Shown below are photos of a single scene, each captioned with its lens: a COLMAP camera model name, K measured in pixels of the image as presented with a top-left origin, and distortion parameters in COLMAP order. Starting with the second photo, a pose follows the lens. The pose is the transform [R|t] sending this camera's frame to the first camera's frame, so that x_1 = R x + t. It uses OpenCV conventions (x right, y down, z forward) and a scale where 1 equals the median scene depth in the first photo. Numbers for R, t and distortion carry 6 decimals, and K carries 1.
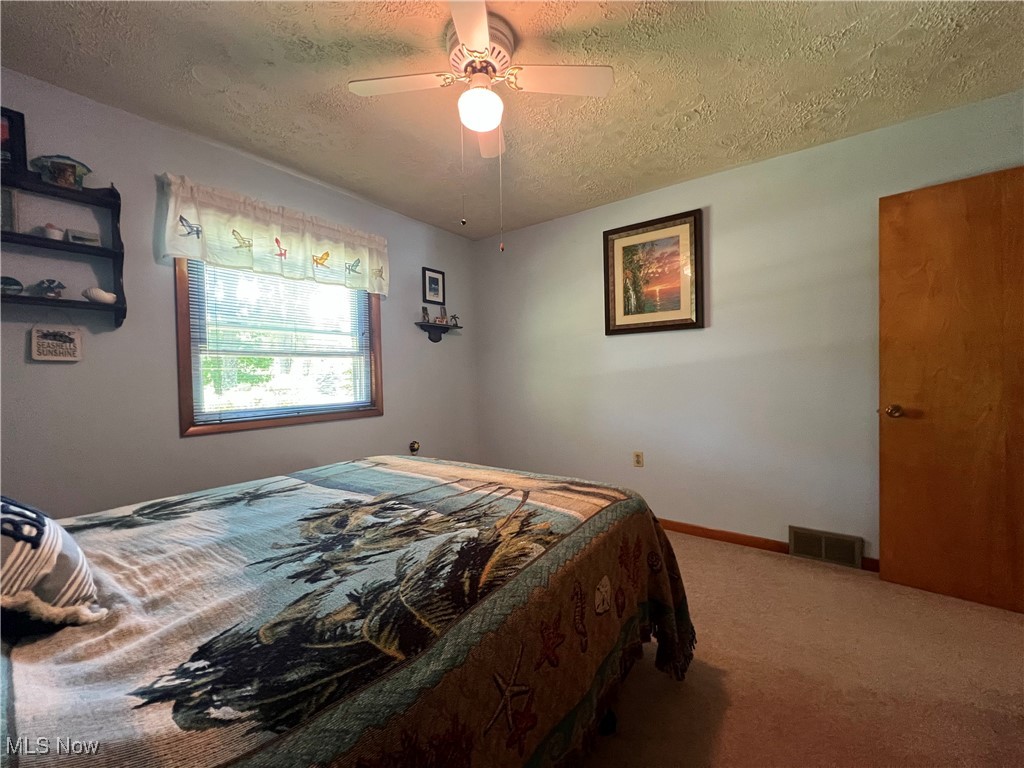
lens RADIAL K [[409.9, 0, 512.4], [0, 409.9, 382.4], [0, 0, 1]] dist [-0.001660, 0.000819]
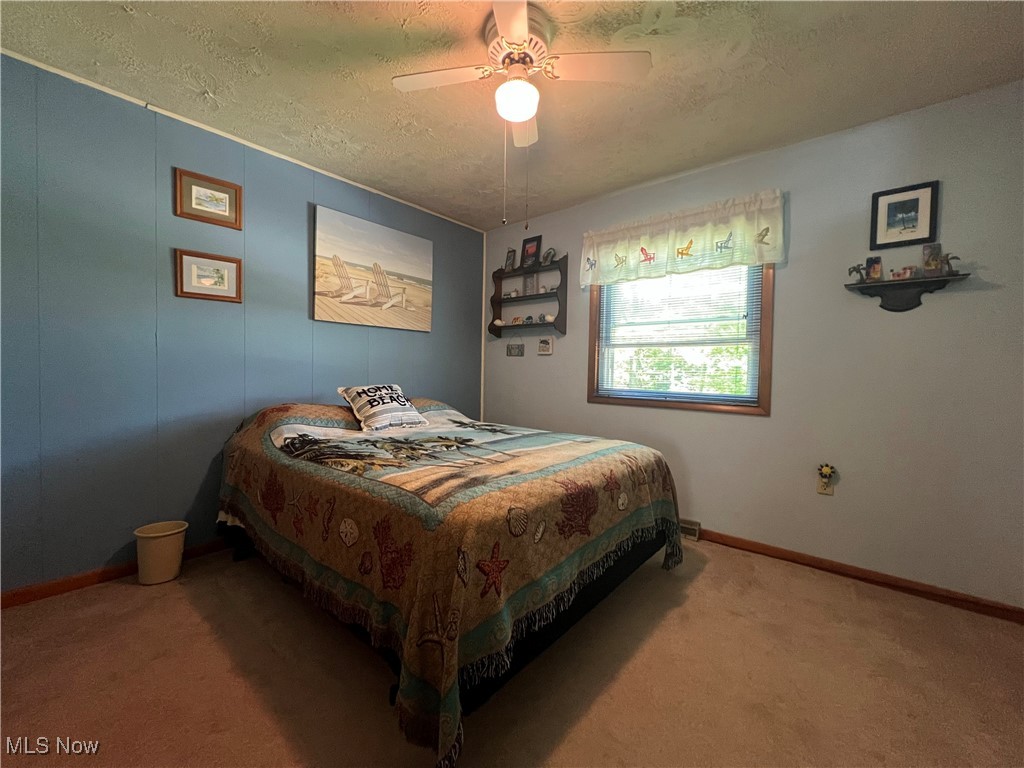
lens RADIAL K [[409.9, 0, 512.4], [0, 409.9, 382.4], [0, 0, 1]] dist [-0.001660, 0.000819]
pose [[-0.070768, 0.052343, -0.996119, 0.599299], [-0.033978, 0.997916, 0.054851, -0.012574], [0.996914, 0.037728, -0.068842, 0.660123]]
